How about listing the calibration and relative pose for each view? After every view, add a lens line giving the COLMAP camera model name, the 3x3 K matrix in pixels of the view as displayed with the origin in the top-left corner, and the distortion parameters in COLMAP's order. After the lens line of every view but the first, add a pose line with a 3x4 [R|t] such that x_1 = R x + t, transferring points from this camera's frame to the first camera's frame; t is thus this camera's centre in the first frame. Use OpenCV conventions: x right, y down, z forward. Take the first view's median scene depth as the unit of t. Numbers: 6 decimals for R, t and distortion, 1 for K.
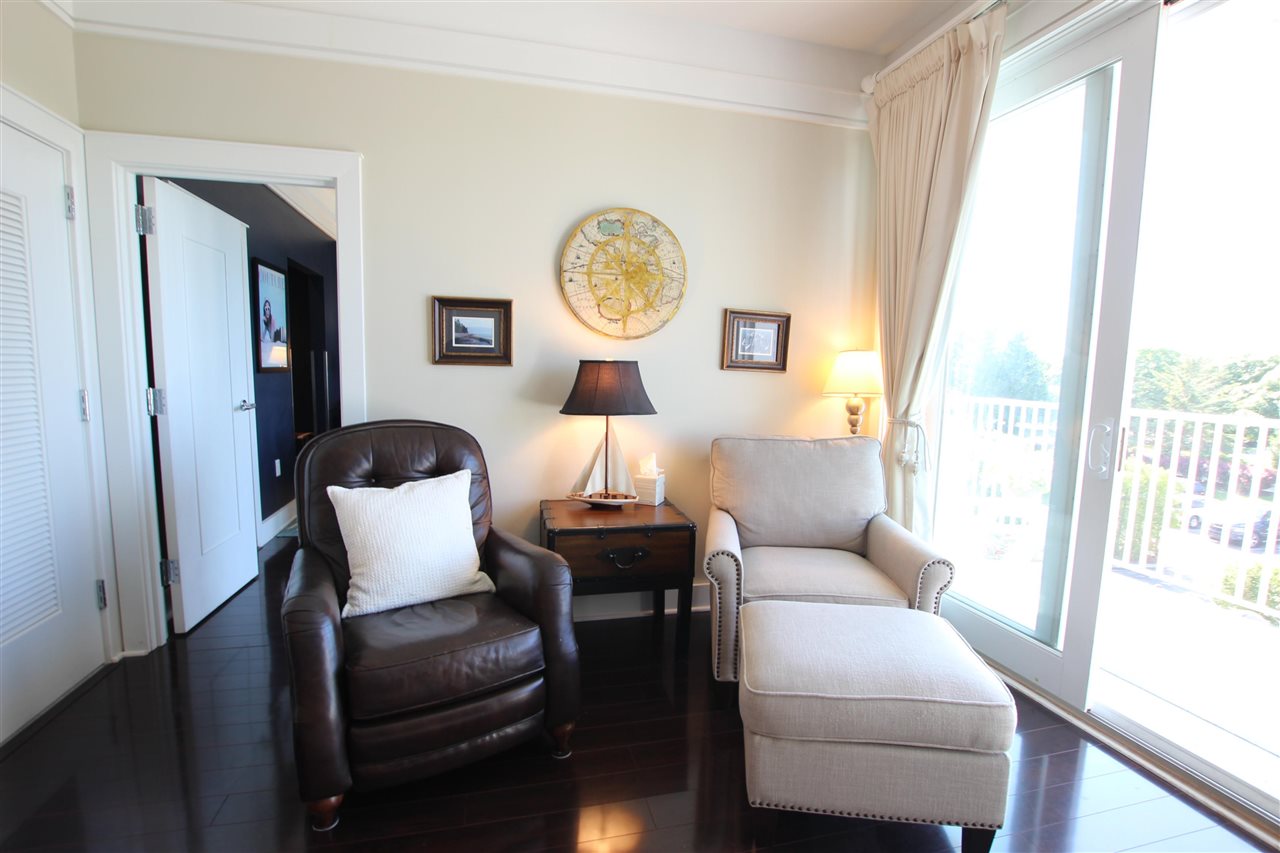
lens RADIAL K [[596.2, 0, 639.8], [0, 596.2, 433.1], [0, 0, 1]] dist [-0.032723, 0.004920]
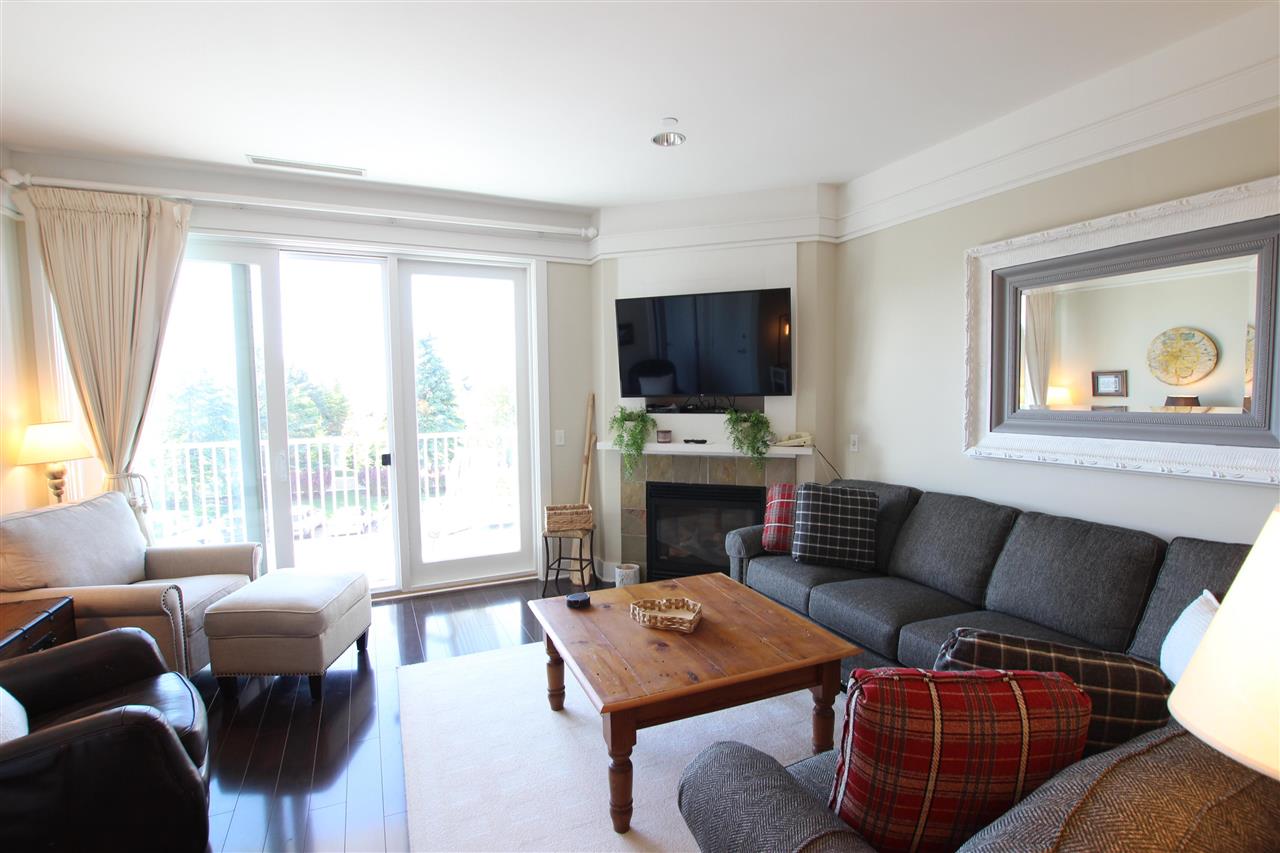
lens RADIAL K [[596.2, 0, 640.1], [0, 596.2, 426.3], [0, 0, 1]] dist [-0.032723, 0.004920]
pose [[-0.175669, -0.083421, 0.980908, -0.973999], [0.117824, 0.987459, 0.105079, -0.125275], [-0.977373, 0.134034, -0.163637, 0.113742]]
